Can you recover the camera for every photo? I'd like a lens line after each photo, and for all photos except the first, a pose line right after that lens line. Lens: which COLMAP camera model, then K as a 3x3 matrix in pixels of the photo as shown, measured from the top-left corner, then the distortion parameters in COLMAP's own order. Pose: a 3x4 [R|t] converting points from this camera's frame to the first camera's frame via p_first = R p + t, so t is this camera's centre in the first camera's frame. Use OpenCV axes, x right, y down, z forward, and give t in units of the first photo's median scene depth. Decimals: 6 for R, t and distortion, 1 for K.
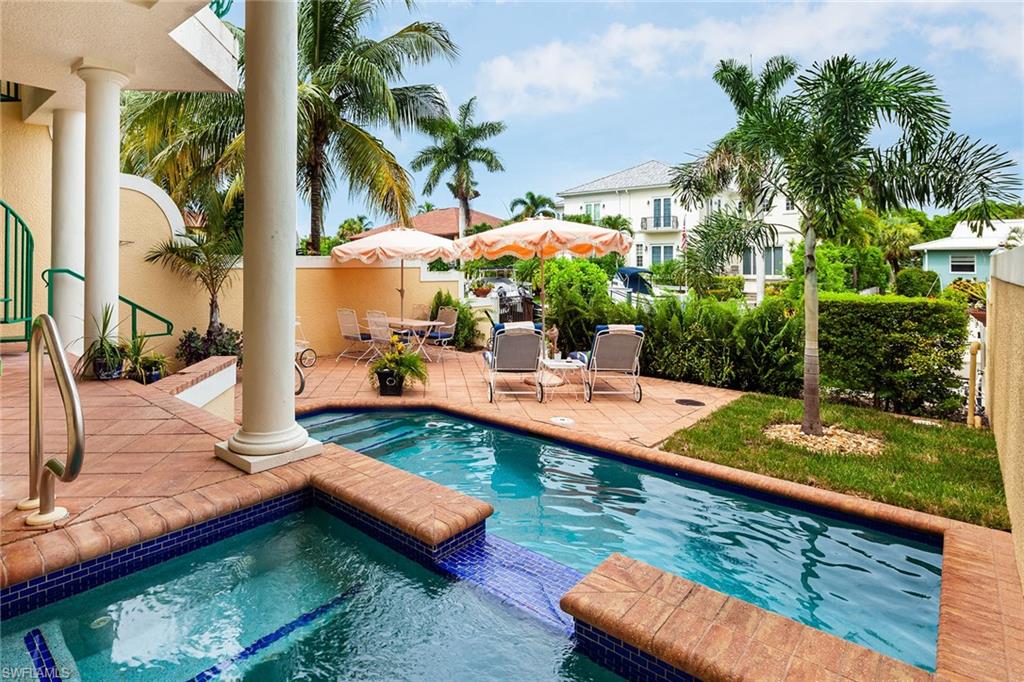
lens RADIAL K [[498.8, 0, 508.0], [0, 498.8, 369.1], [0, 0, 1]] dist [0.002022, 0.000365]
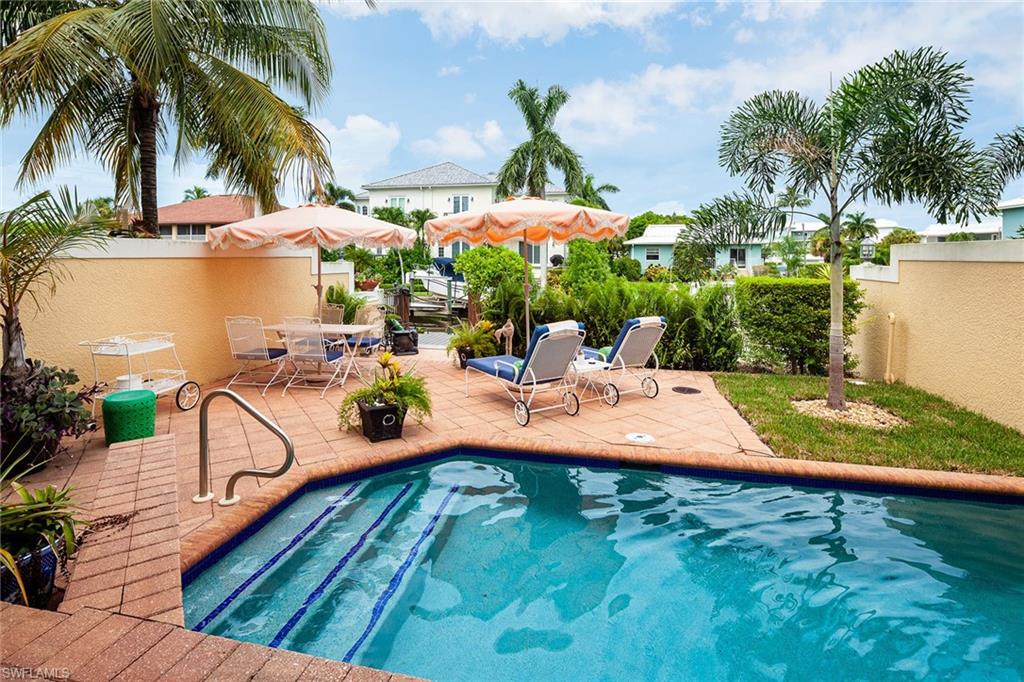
lens RADIAL K [[448.5, 0, 512.5], [0, 448.5, 334.4], [0, 0, 1]] dist [-0.000296, -0.000008]
pose [[0.893173, -0.080152, 0.442513, -0.239720], [0.094628, 0.995455, -0.010692, -0.048239], [-0.439645, 0.051424, 0.896698, 0.251997]]
